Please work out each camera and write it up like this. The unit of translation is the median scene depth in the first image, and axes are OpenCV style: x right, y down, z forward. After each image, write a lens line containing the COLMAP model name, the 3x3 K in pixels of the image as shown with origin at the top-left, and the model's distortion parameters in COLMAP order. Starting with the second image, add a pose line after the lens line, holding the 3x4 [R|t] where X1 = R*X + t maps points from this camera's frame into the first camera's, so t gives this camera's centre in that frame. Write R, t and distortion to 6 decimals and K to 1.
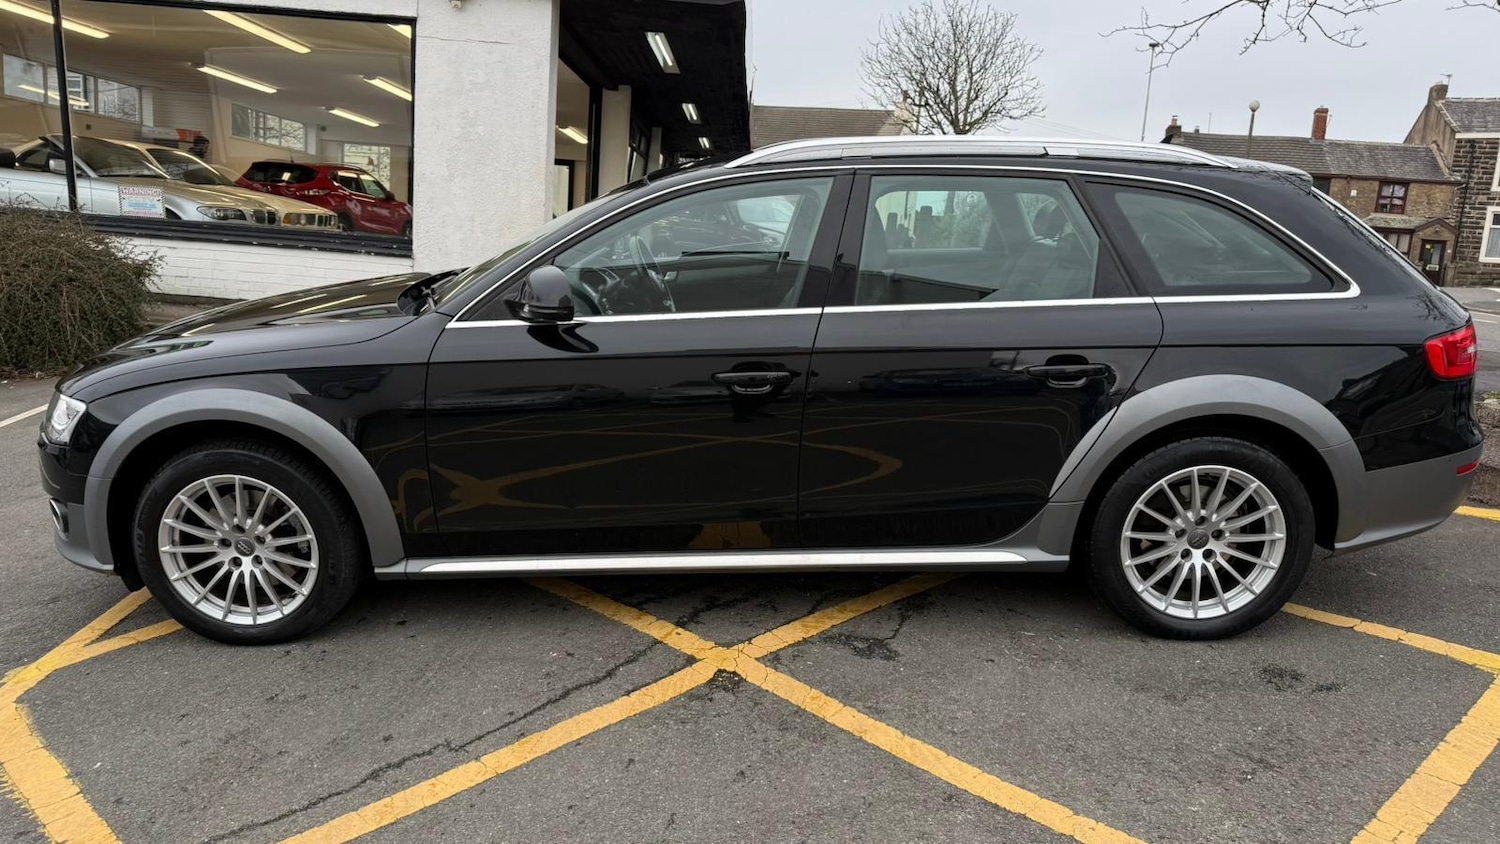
lens RADIAL K [[1057.2, 0, 757.3], [0, 1057.2, 425.6], [0, 0, 1]] dist [0.024848, -0.034426]
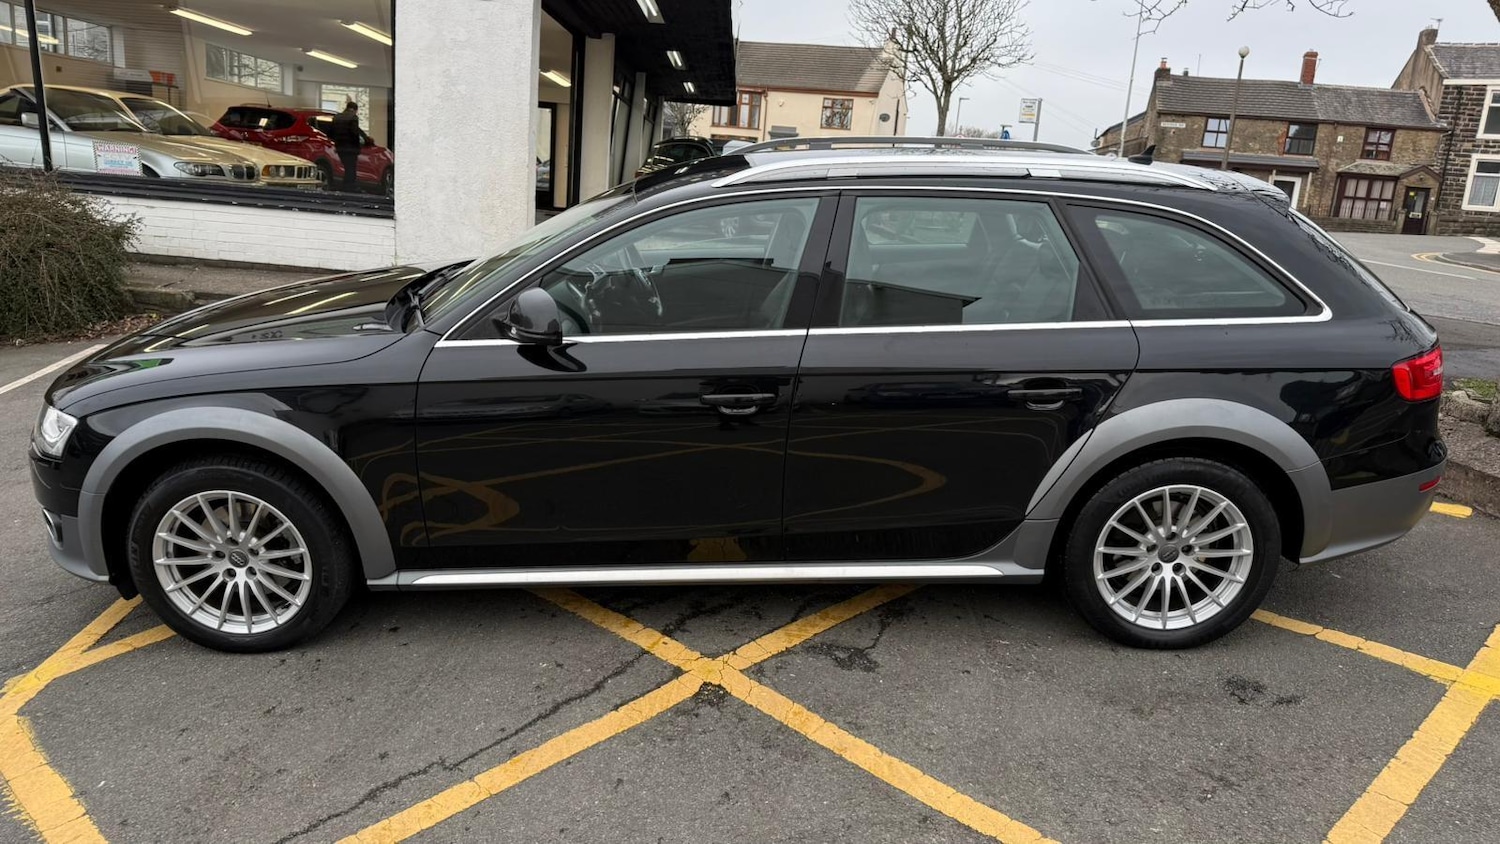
lens RADIAL K [[1057.2, 0, 759.7], [0, 1057.2, 419.5], [0, 0, 1]] dist [0.024848, -0.034426]
pose [[0.999842, 0.004338, 0.017220, -0.000347], [-0.005236, 0.998611, 0.052420, -0.023739], [-0.016969, -0.052501, 0.998477, -0.005670]]
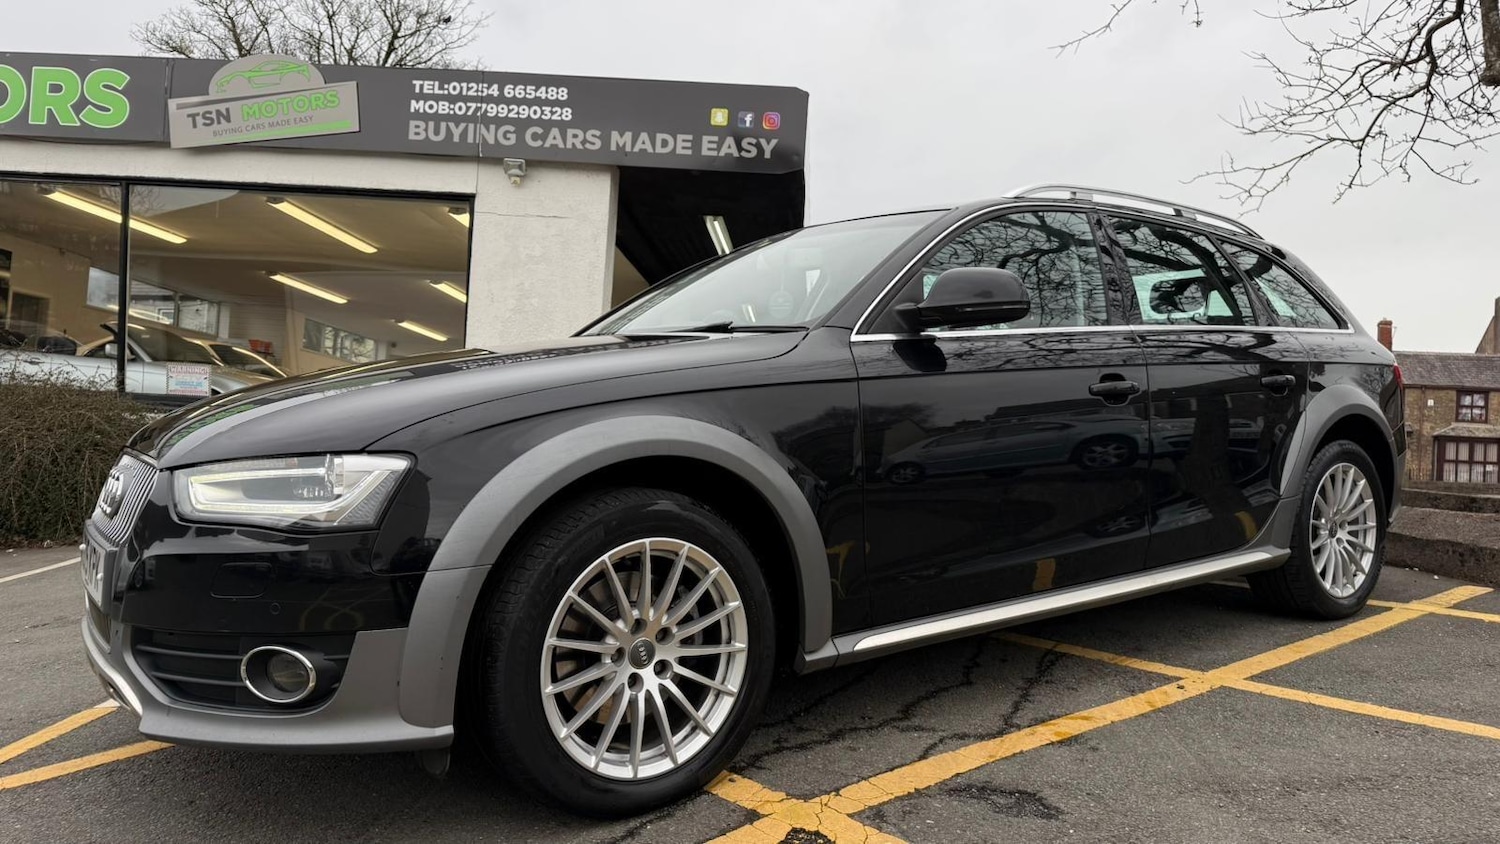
lens RADIAL K [[1057.2, 0, 749.0], [0, 1057.2, 424.4], [0, 0, 1]] dist [0.024848, -0.034426]
pose [[0.998044, -0.013532, -0.061039, -0.005978], [0.000152, 0.976818, -0.214073, 0.036845], [0.062521, 0.213645, 0.974909, 0.085594]]
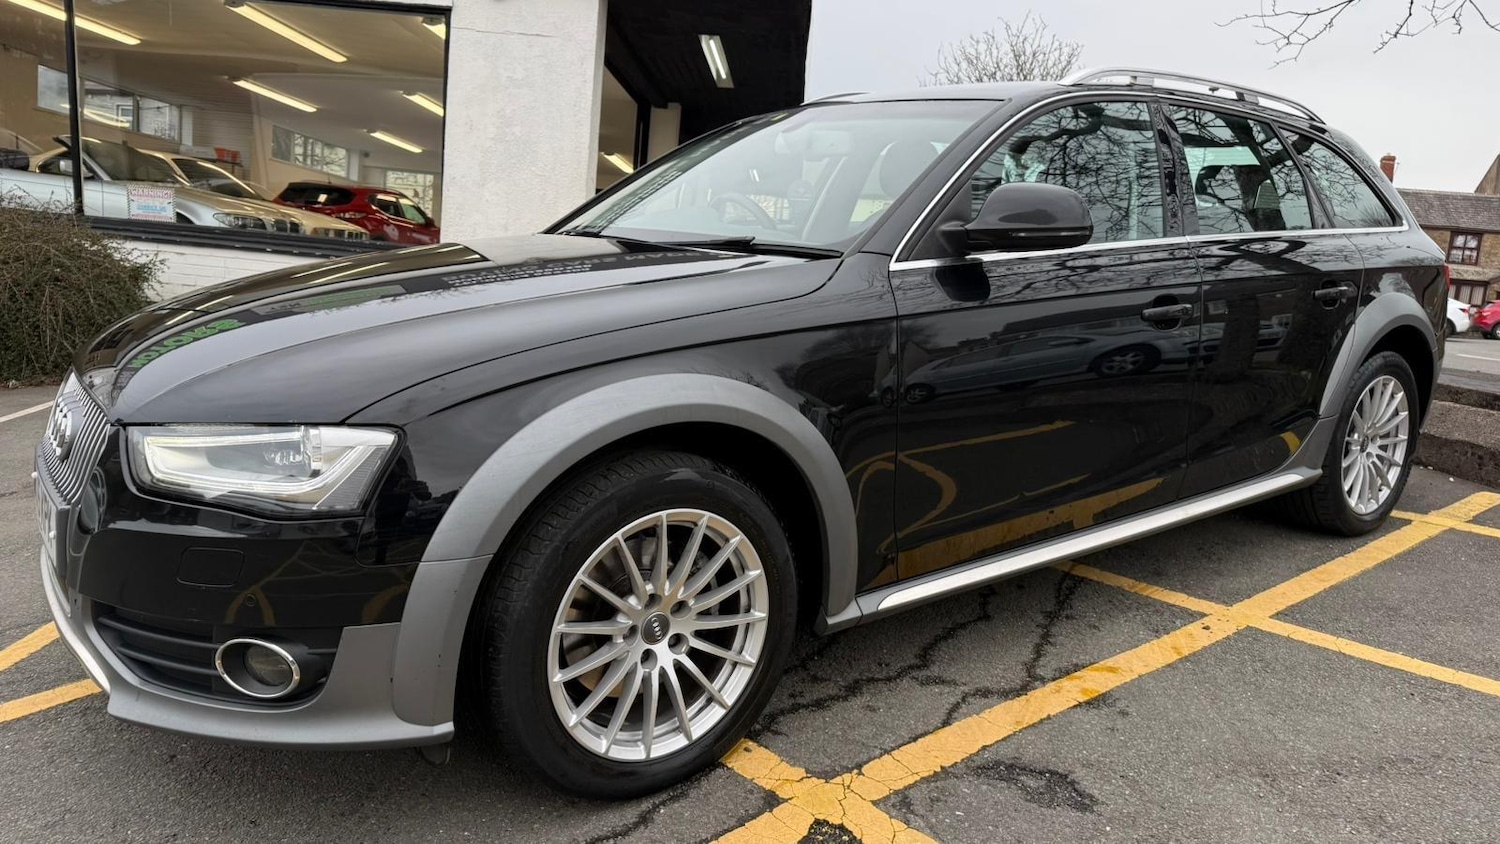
lens RADIAL K [[1057.2, 0, 751.5], [0, 1057.2, 423.7], [0, 0, 1]] dist [0.024848, -0.034426]
pose [[0.998902, 0.022885, -0.040880, -0.016183], [-0.024667, 0.998743, -0.043624, 0.006676], [0.039830, 0.044585, 0.998211, 0.104827]]
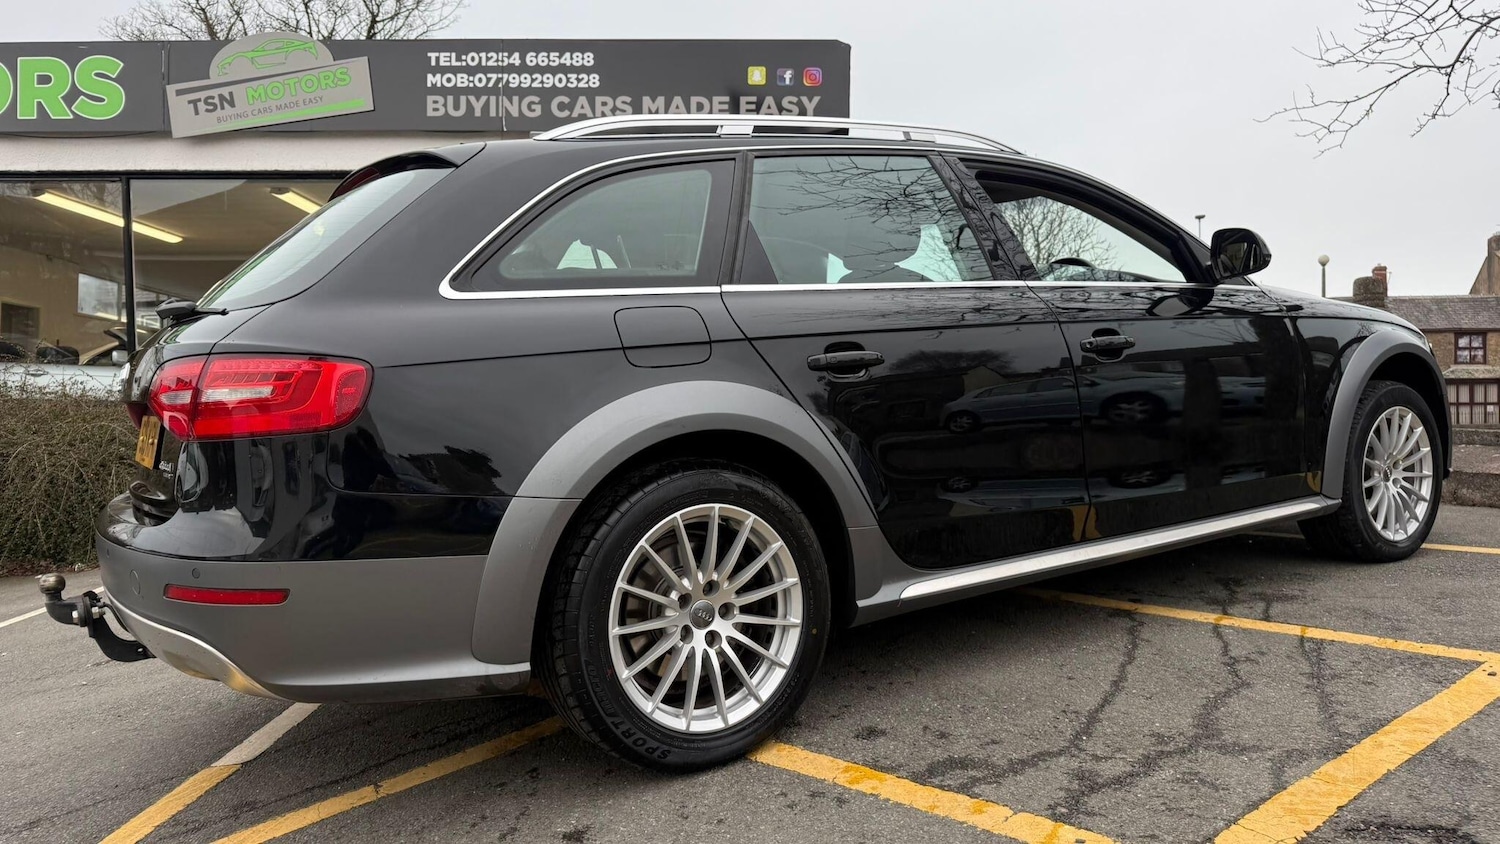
lens RADIAL K [[1057.2, 0, 752.1], [0, 1057.2, 429.6], [0, 0, 1]] dist [0.024848, -0.034426]
pose [[0.996906, -0.063215, -0.046718, -0.064507], [0.053319, 0.980528, -0.189004, 0.026524], [0.057756, 0.185928, 0.980864, 0.125849]]
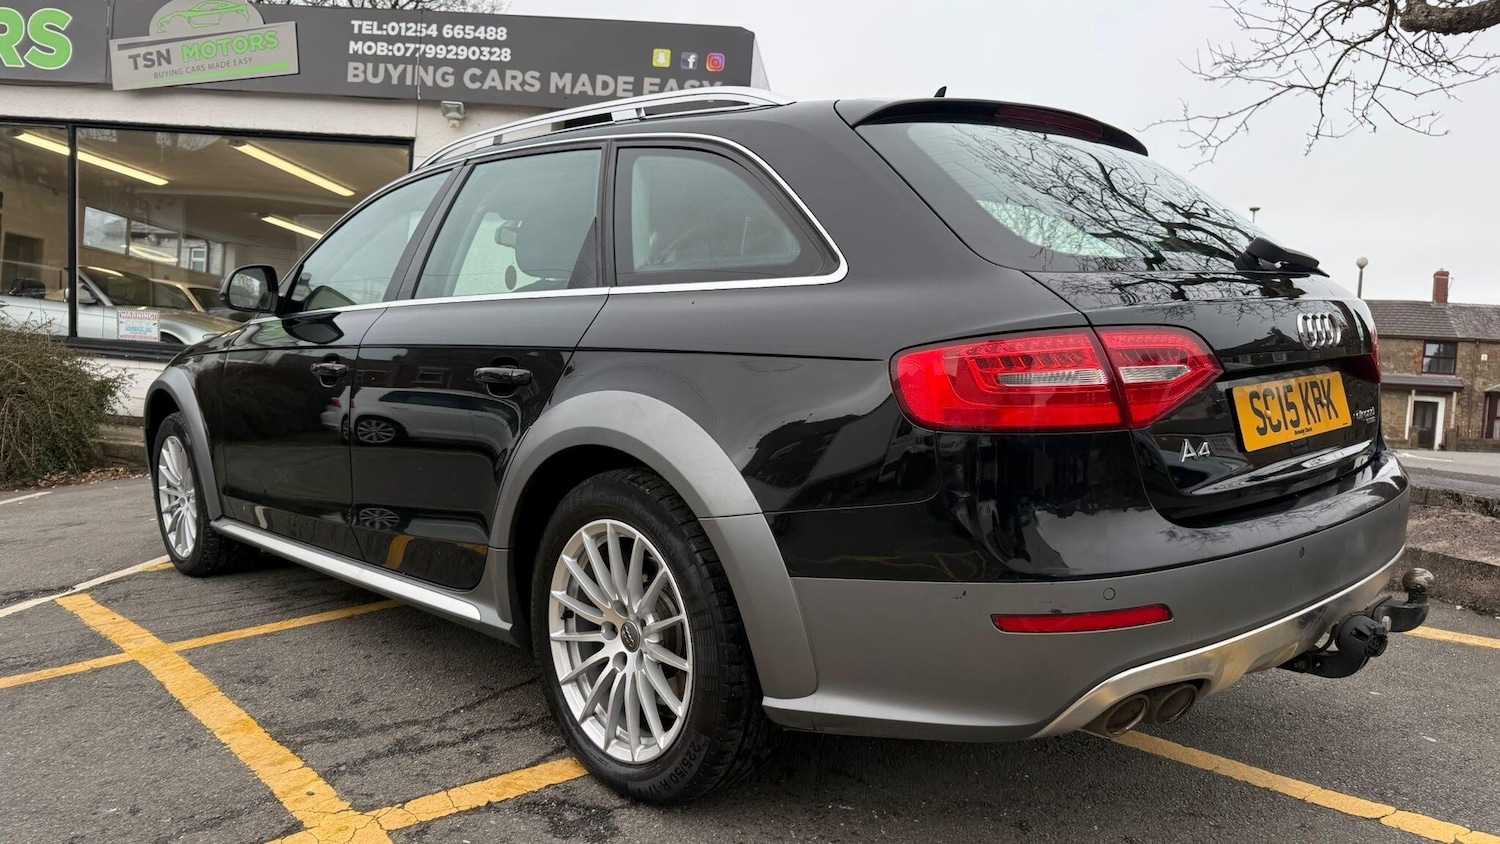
lens RADIAL K [[1057.2, 0, 756.5], [0, 1057.2, 434.4], [0, 0, 1]] dist [0.024848, -0.034426]
pose [[0.994654, 0.007226, -0.103012, 0.085895], [-0.022858, 0.988211, -0.151383, 0.022777], [0.100704, 0.152928, 0.983093, 0.106476]]
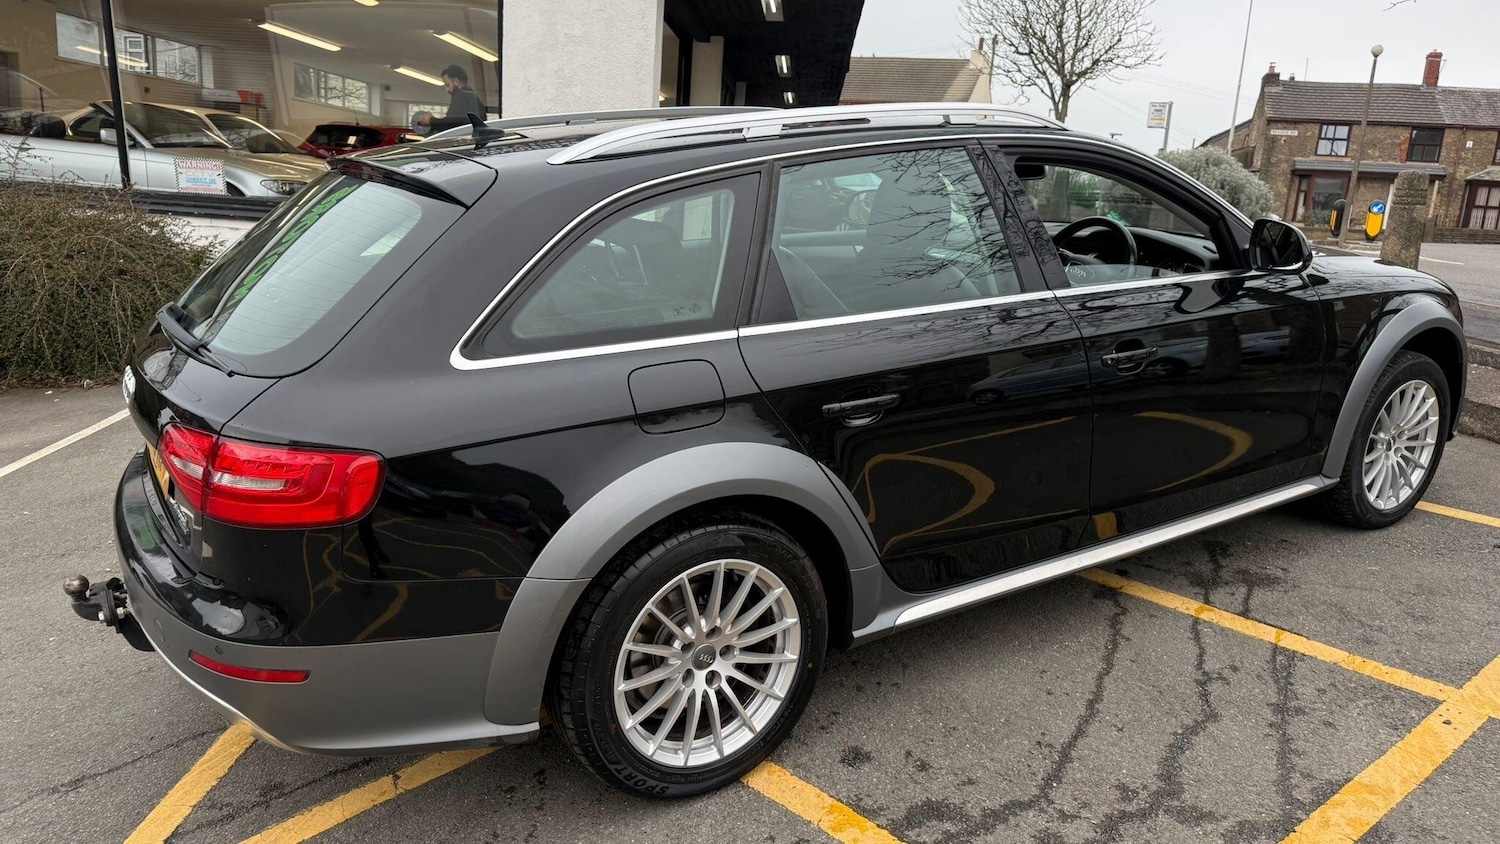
lens RADIAL K [[1057.2, 0, 751.9], [0, 1057.2, 430.7], [0, 0, 1]] dist [0.024848, -0.034426]
pose [[0.998491, 0.005698, -0.054612, -0.064914], [-0.003227, 0.998971, 0.045239, -0.038127], [0.054813, -0.044995, 0.997482, 0.121880]]
